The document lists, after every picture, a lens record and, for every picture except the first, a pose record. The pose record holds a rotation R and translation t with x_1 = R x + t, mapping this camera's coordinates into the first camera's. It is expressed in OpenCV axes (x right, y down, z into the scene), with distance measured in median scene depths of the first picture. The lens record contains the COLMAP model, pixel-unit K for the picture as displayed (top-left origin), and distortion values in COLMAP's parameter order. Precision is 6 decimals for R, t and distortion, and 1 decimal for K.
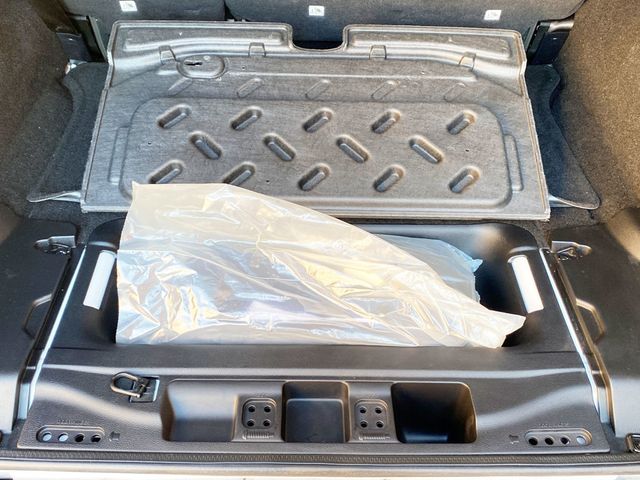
lens RADIAL K [[652.2, 0, 320.0], [0, 652.2, 240.0], [0, 0, 1]] dist [0.077999, -0.207639]
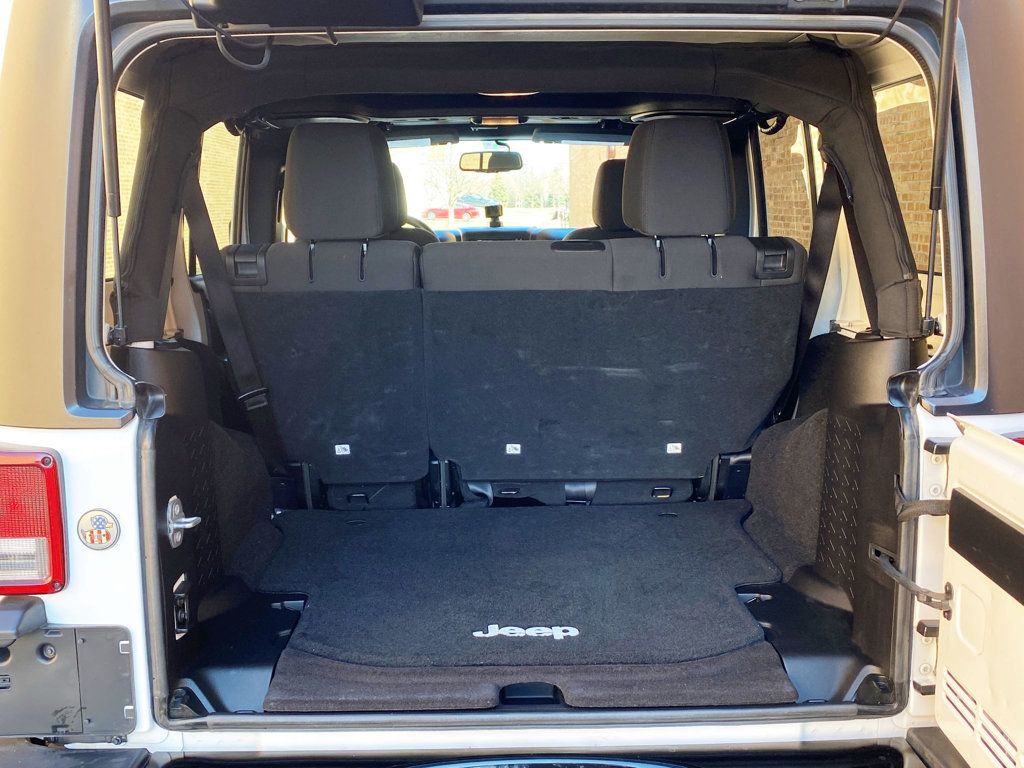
lens RADIAL K [[1043.6, 0, 512.0], [0, 1043.6, 384.0], [0, 0, 1]] dist [0.077999, -0.207639]
pose [[0.999357, -0.031192, 0.017686, -0.035085], [0.035767, 0.832225, -0.553283, 0.522251], [0.002539, 0.553560, 0.832806, -0.511180]]
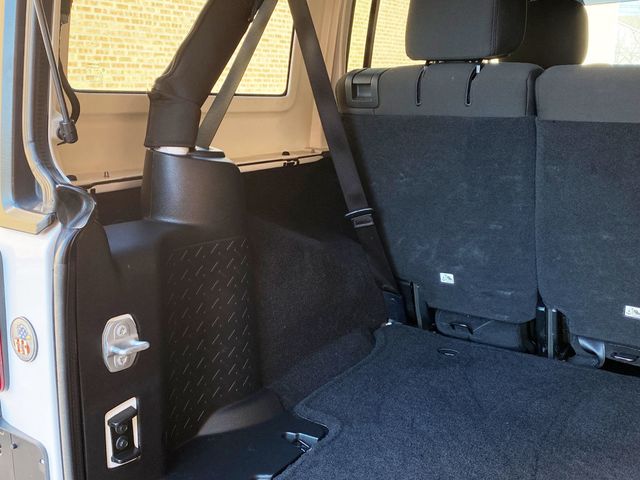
lens RADIAL K [[651.4, 0, 308.5], [0, 651.4, 238.1], [0, 0, 1]] dist [0.091579, -0.360631]
pose [[0.828912, 0.109476, -0.548562, 0.109315], [-0.374820, 0.836650, -0.399408, 0.113063], [0.415229, 0.536686, 0.734543, 0.054373]]
